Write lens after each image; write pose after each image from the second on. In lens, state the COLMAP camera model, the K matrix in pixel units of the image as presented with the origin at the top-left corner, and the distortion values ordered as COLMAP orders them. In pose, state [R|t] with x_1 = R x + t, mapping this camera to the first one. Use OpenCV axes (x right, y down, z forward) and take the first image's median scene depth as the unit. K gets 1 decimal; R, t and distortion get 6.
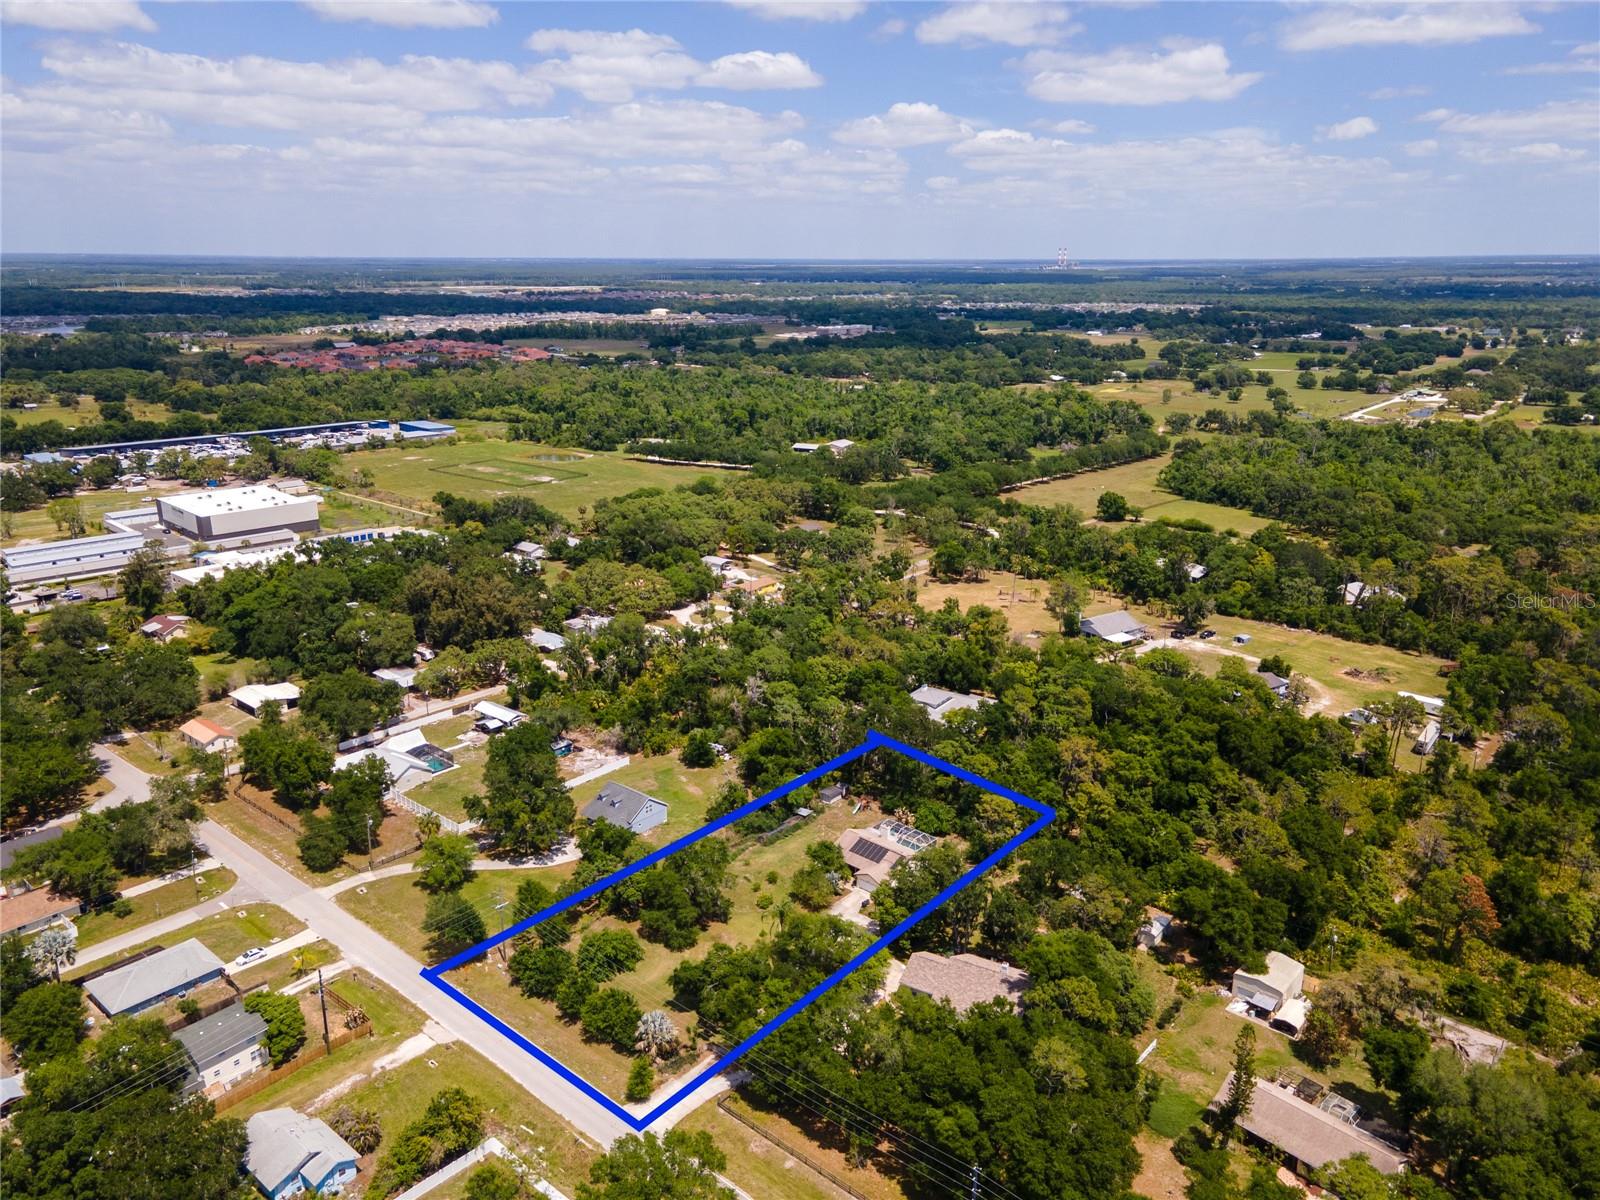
lens RADIAL K [[1168.0, 0, 807.0], [0, 1168.0, 576.7], [0, 0, 1]] dist [0.052618, 0.009352]
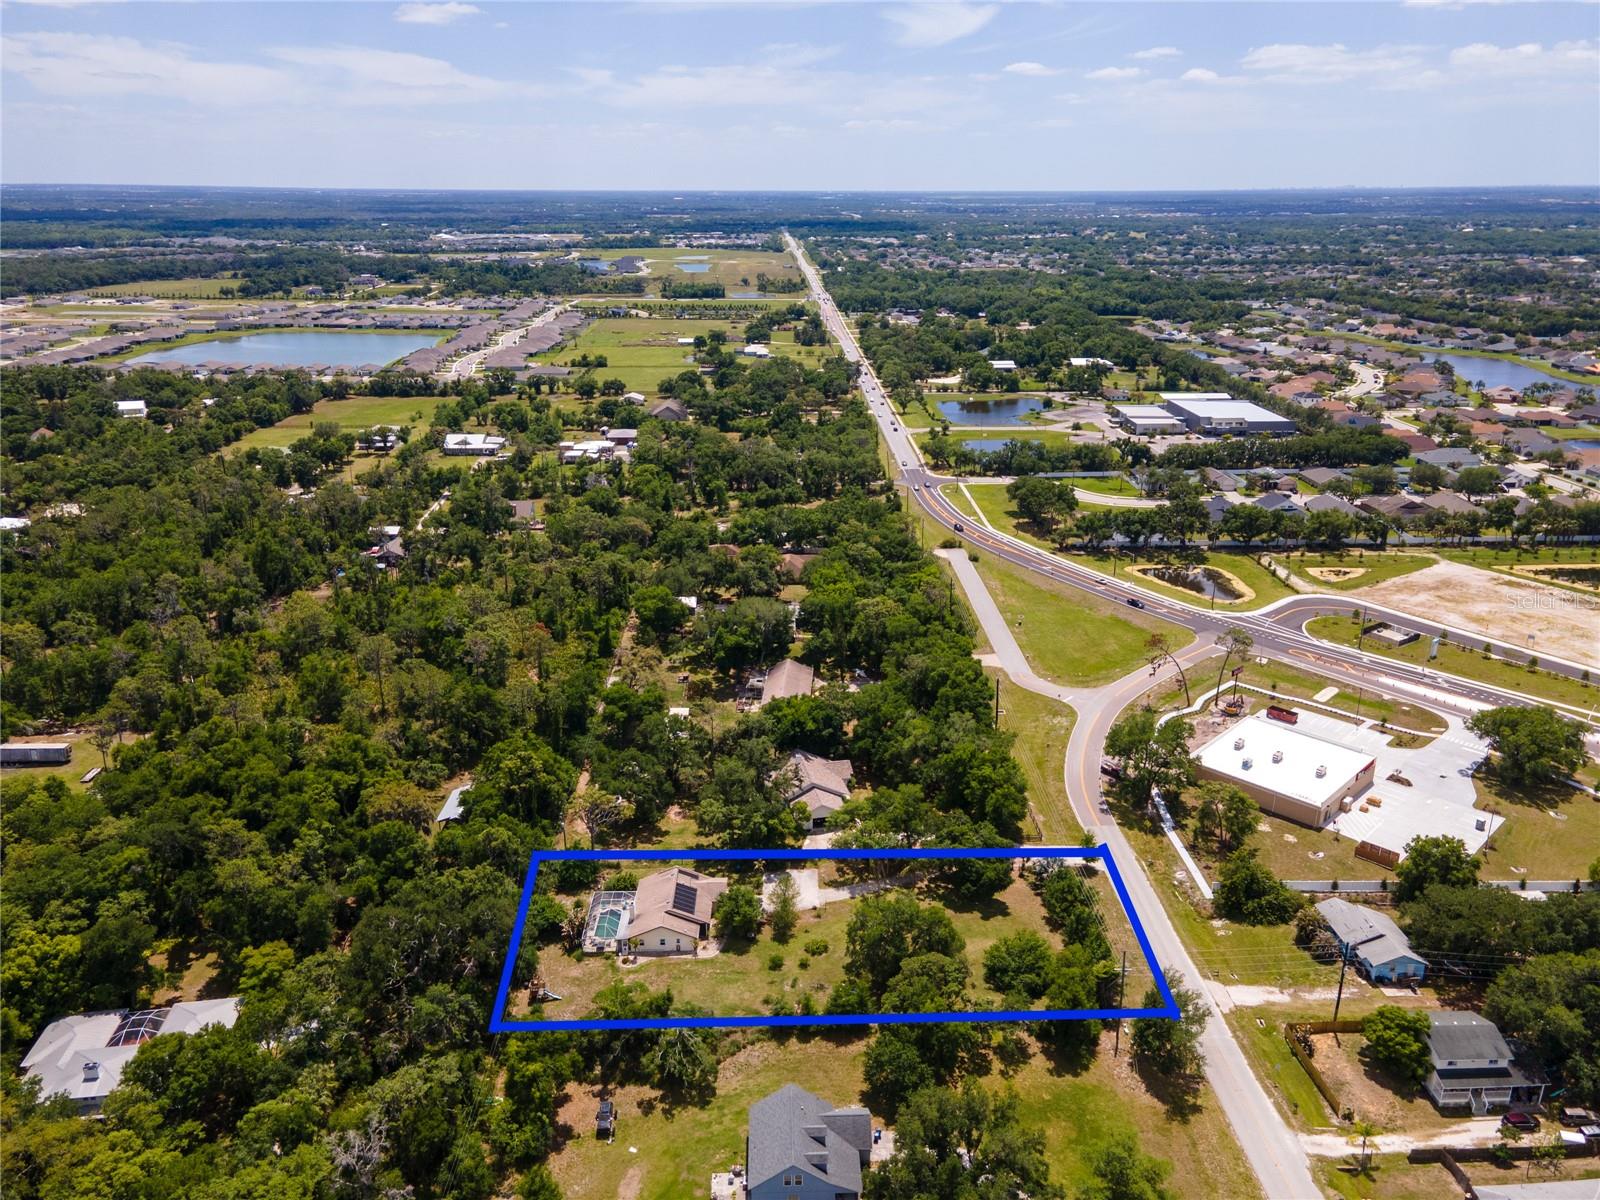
lens RADIAL K [[1184.9, 0, 808.8], [0, 1184.9, 556.1], [0, 0, 1]] dist [0.045932, 0.001772]
pose [[-0.678028, -0.221686, 0.700809, -0.077736], [0.195493, 0.864708, 0.462670, -0.050611], [-0.708562, 0.450707, -0.542958, 0.181387]]
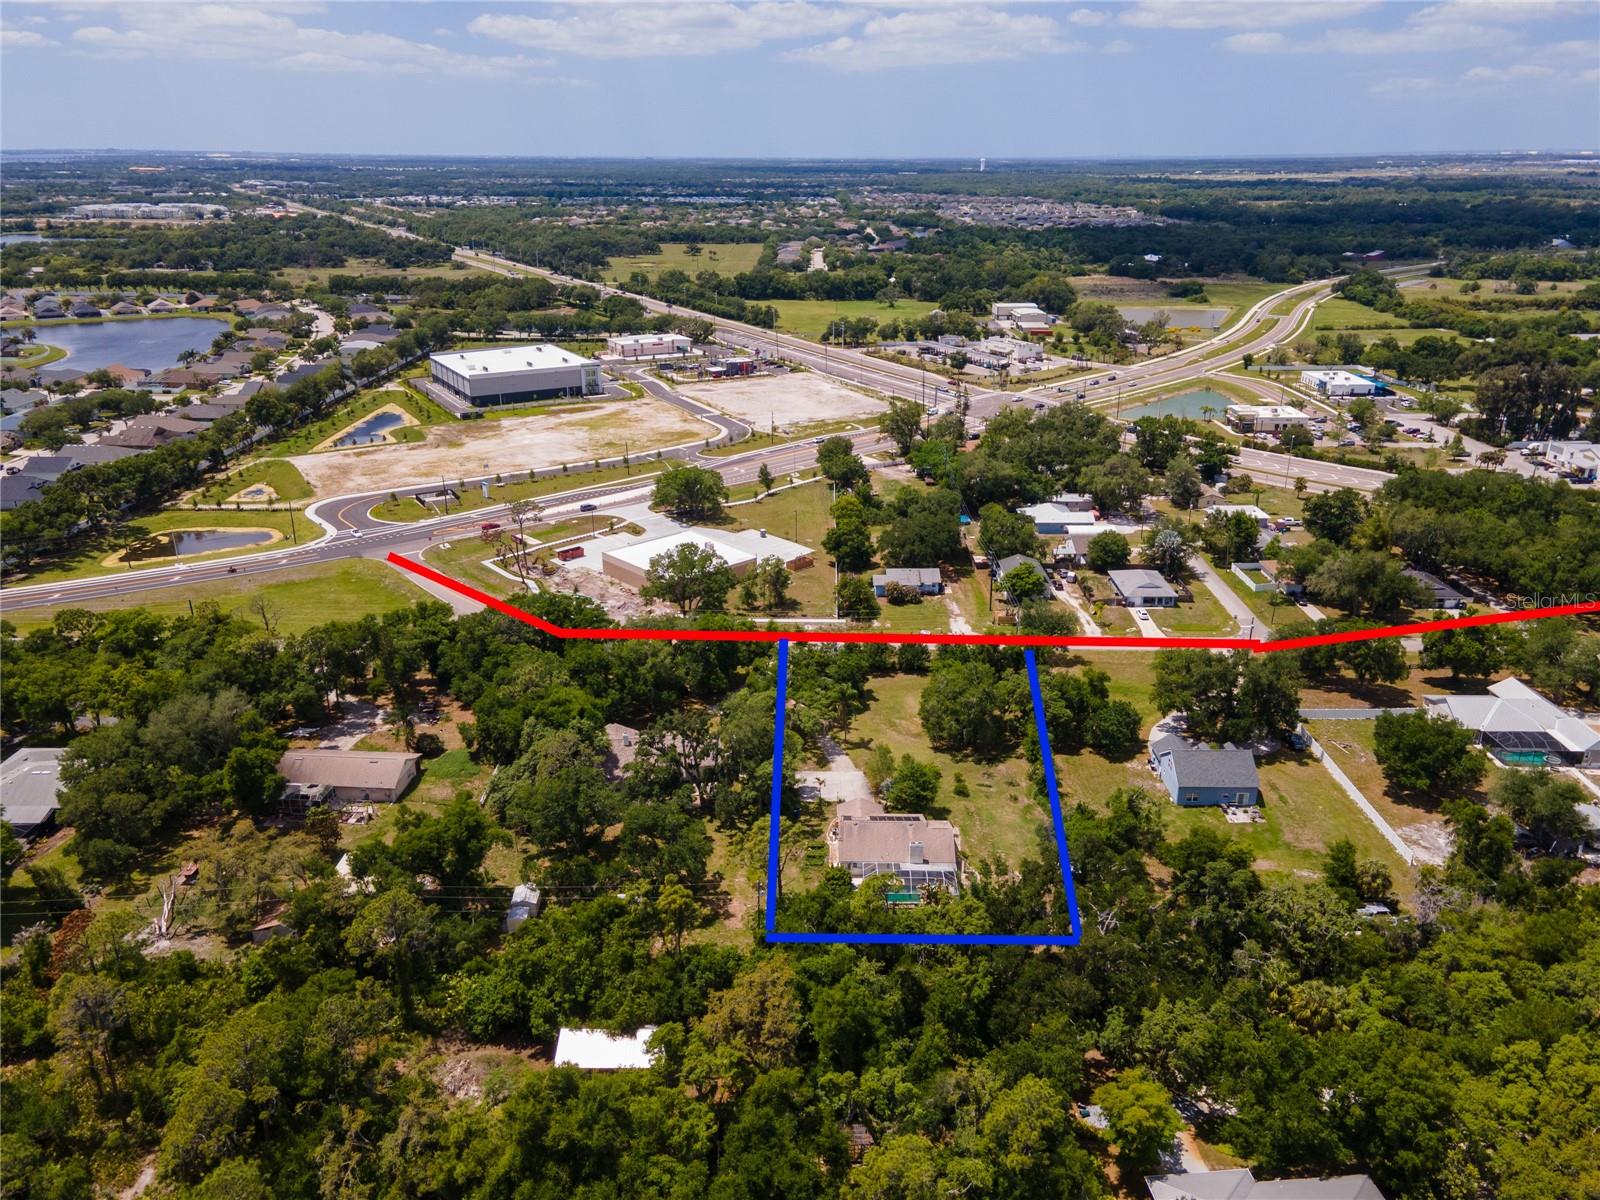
lens RADIAL K [[1156.5, 0, 800.0], [0, 1156.5, 600.0], [0, 0, 1]] dist [0.048865, 0.004837]
pose [[-0.760803, 0.233325, -0.605589, 0.073753], [-0.173434, 0.826100, 0.536170, -0.038916], [0.625380, 0.512950, -0.588033, 0.186834]]
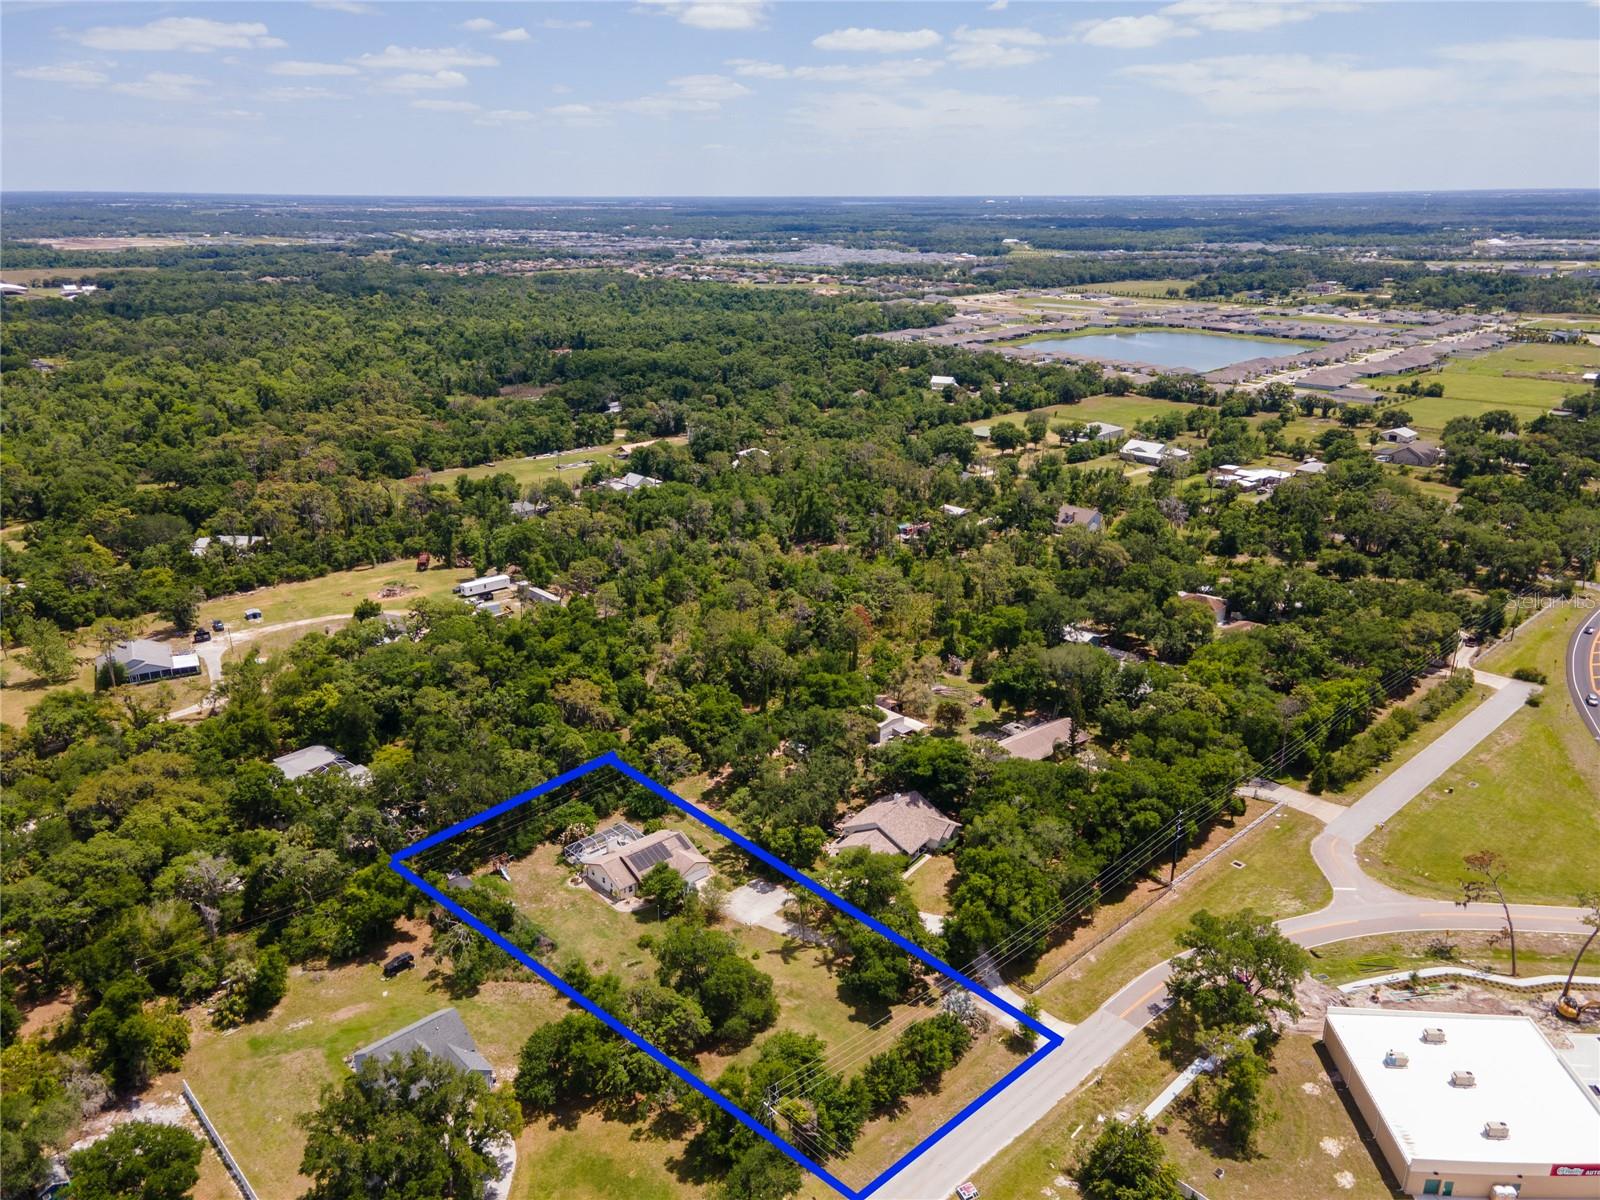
lens RADIAL K [[1168.0, 0, 807.0], [0, 1168.0, 576.7], [0, 0, 1]] dist [0.052618, 0.009352]
pose [[0.099522, -0.313172, 0.944467, -0.101259], [0.266255, 0.922949, 0.277981, -0.026010], [-0.958751, 0.223804, 0.175238, 0.094975]]
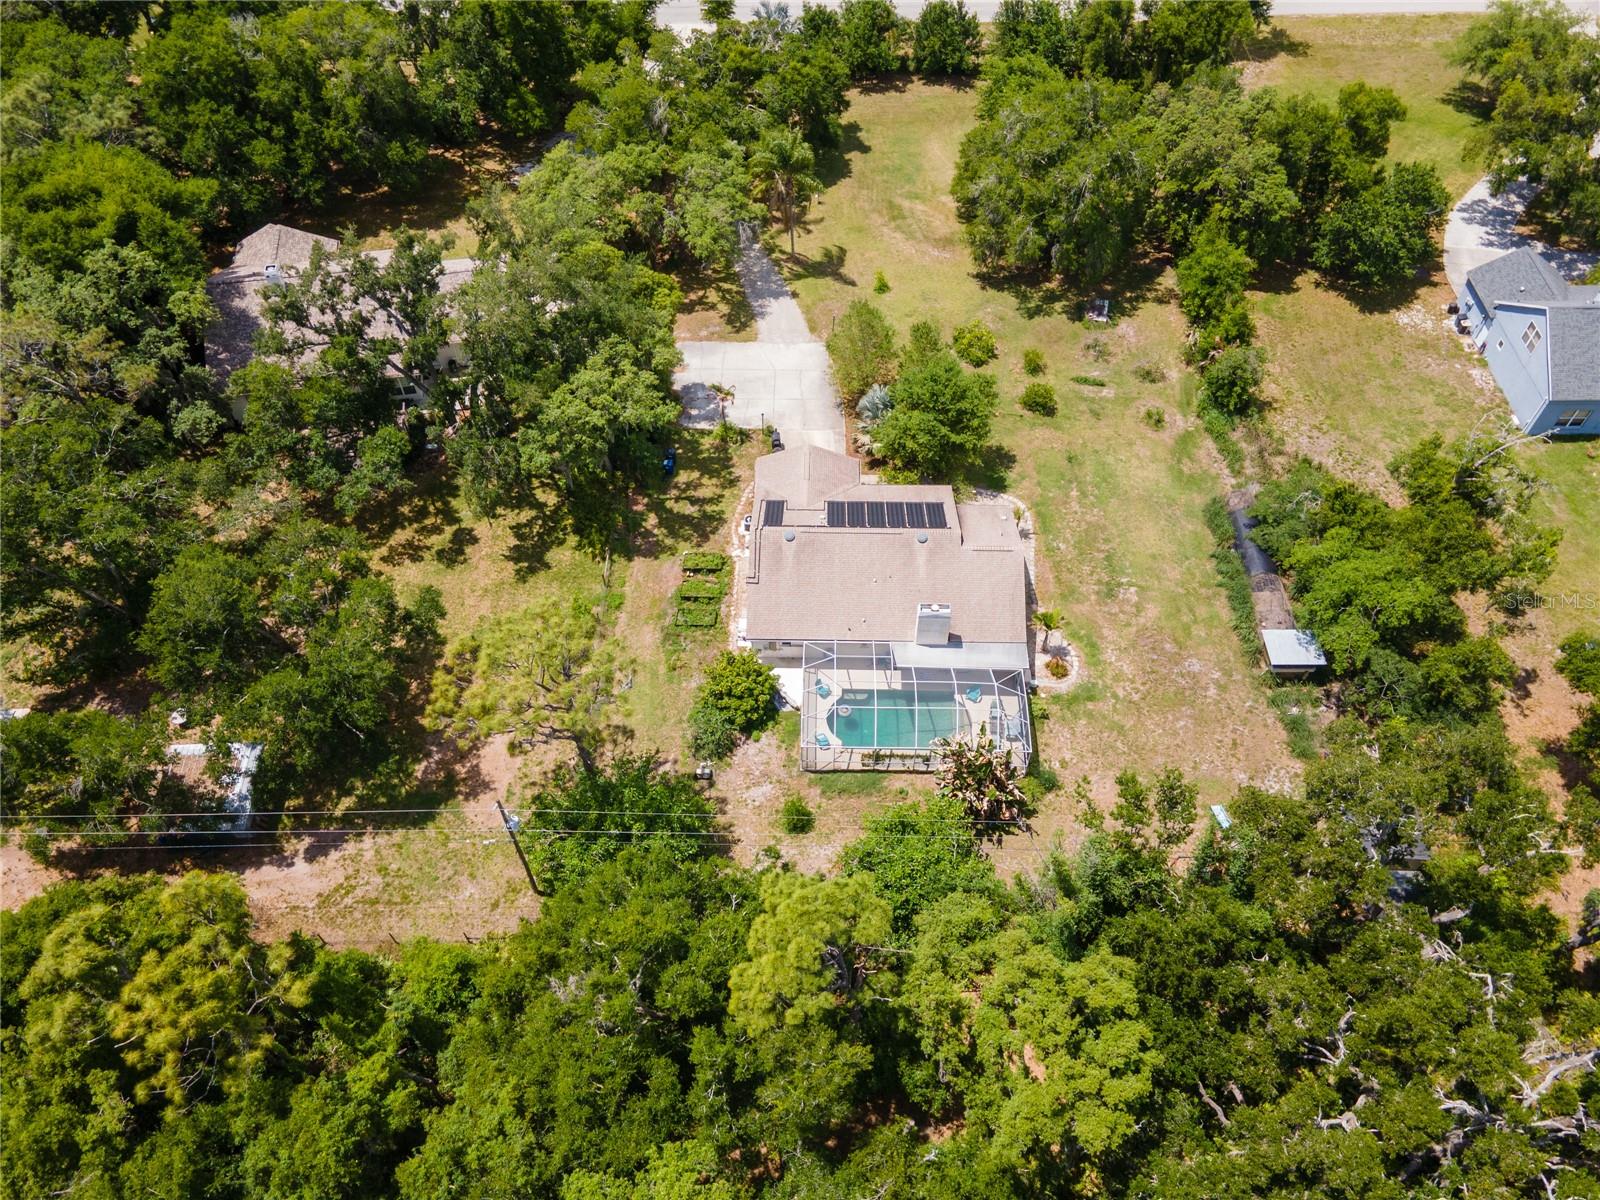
lens RADIAL K [[1168.0, 0, 807.0], [0, 1168.0, 576.7], [0, 0, 1]] dist [0.052618, 0.009352]
pose [[-0.760292, 0.504161, -0.409606, 0.029785], [-0.172382, 0.451366, 0.875530, -0.005085], [0.626290, 0.736268, -0.256262, 0.151713]]
